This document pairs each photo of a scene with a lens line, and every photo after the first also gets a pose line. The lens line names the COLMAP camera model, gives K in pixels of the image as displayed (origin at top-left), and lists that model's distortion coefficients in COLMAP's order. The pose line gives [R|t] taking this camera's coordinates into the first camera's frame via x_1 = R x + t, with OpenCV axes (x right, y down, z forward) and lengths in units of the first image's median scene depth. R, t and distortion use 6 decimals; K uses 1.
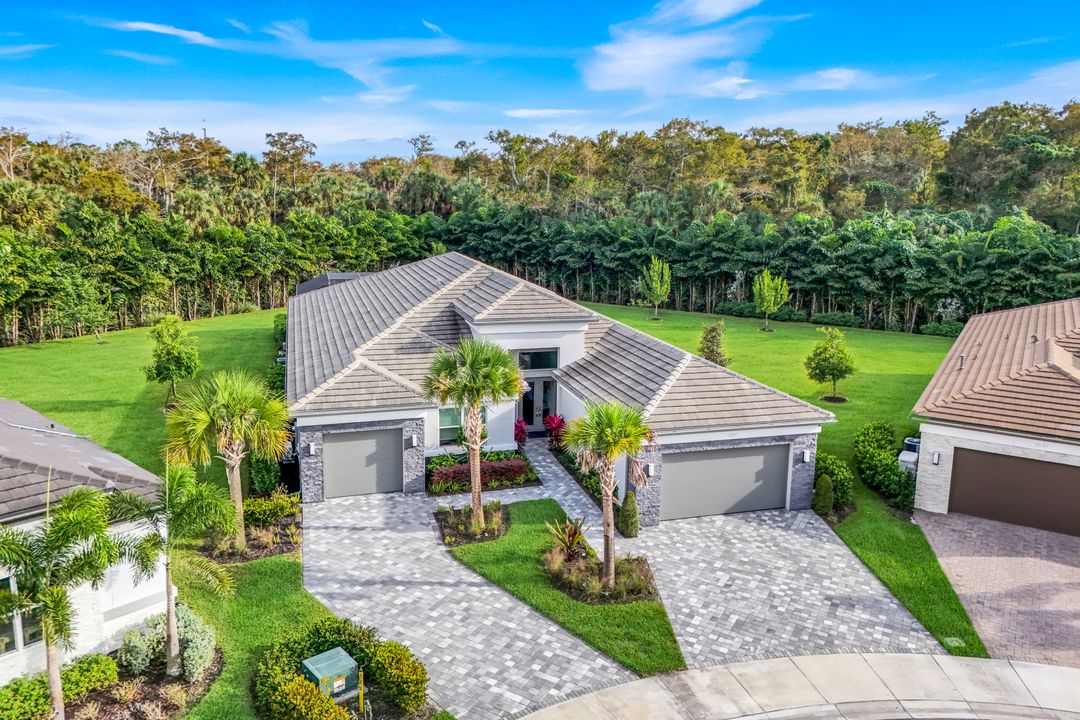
lens RADIAL K [[813.6, 0, 540.0], [0, 813.6, 360.0], [0, 0, 1]] dist [0.068060, -0.076164]
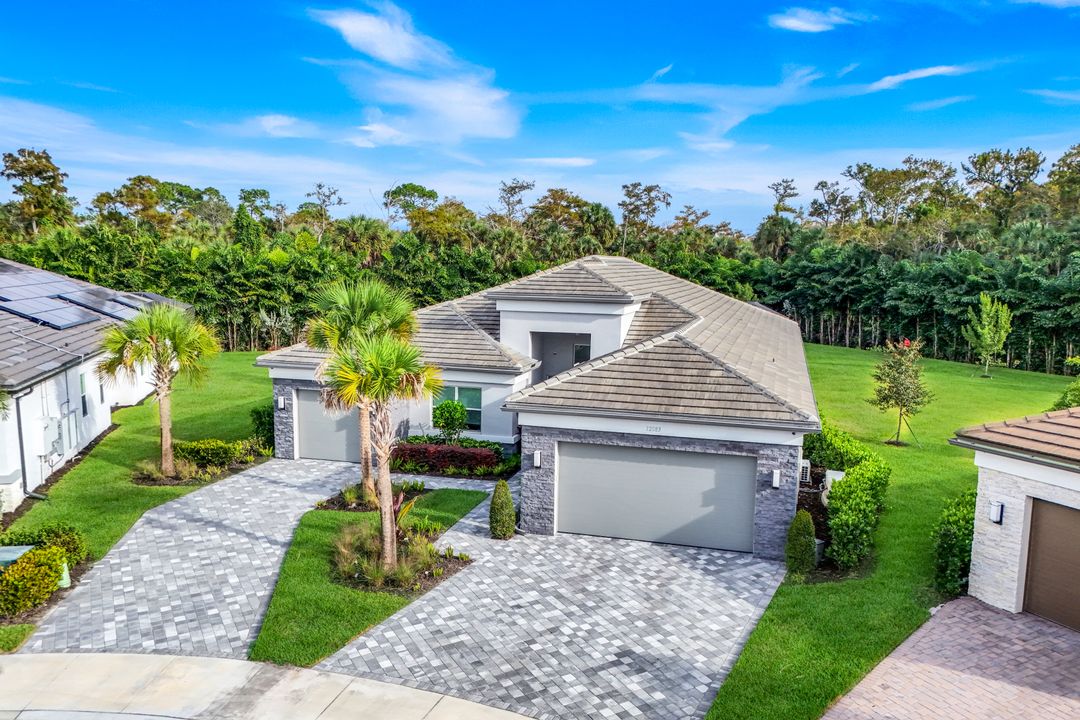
lens RADIAL K [[826.9, 0, 543.1], [0, 826.9, 363.9], [0, 0, 1]] dist [0.079841, -0.079369]
pose [[0.839804, 0.063889, -0.539118, 0.521192], [-0.117687, 0.990862, -0.065902, 0.090614], [0.529981, 0.118792, 0.839648, 0.310612]]
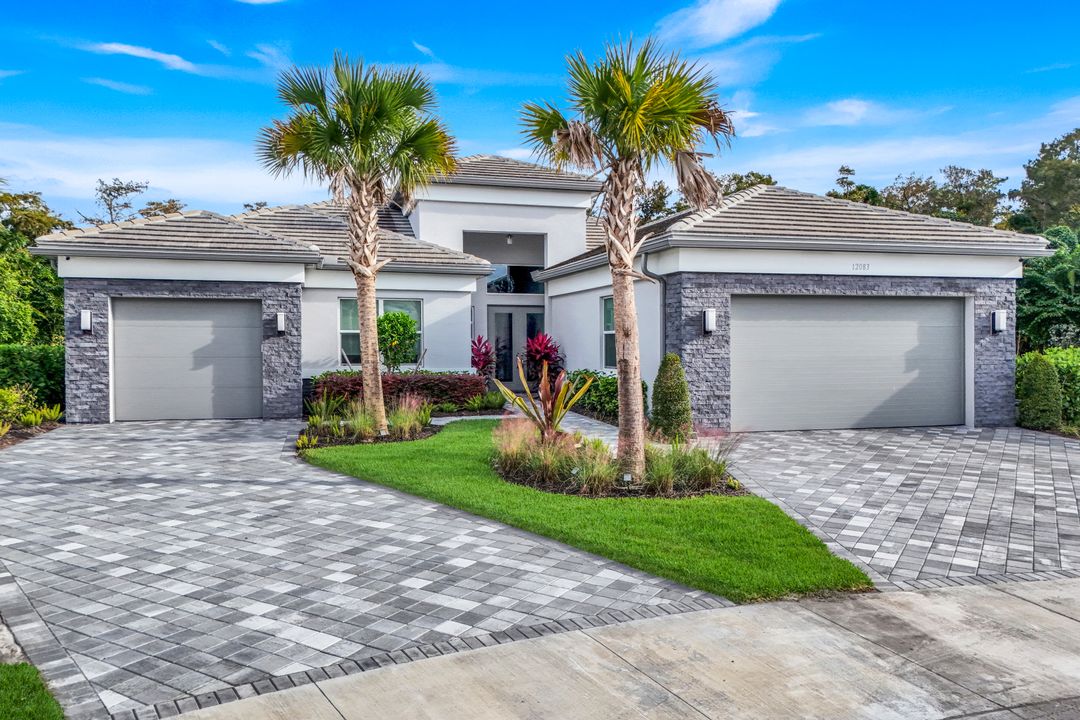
lens RADIAL K [[826.9, 0, 543.1], [0, 826.9, 363.9], [0, 0, 1]] dist [0.079841, -0.079369]
pose [[0.999705, -0.013230, -0.020352, 0.037959], [0.009059, 0.981188, -0.192840, 0.245300], [0.022521, 0.192599, 0.981019, 0.455823]]
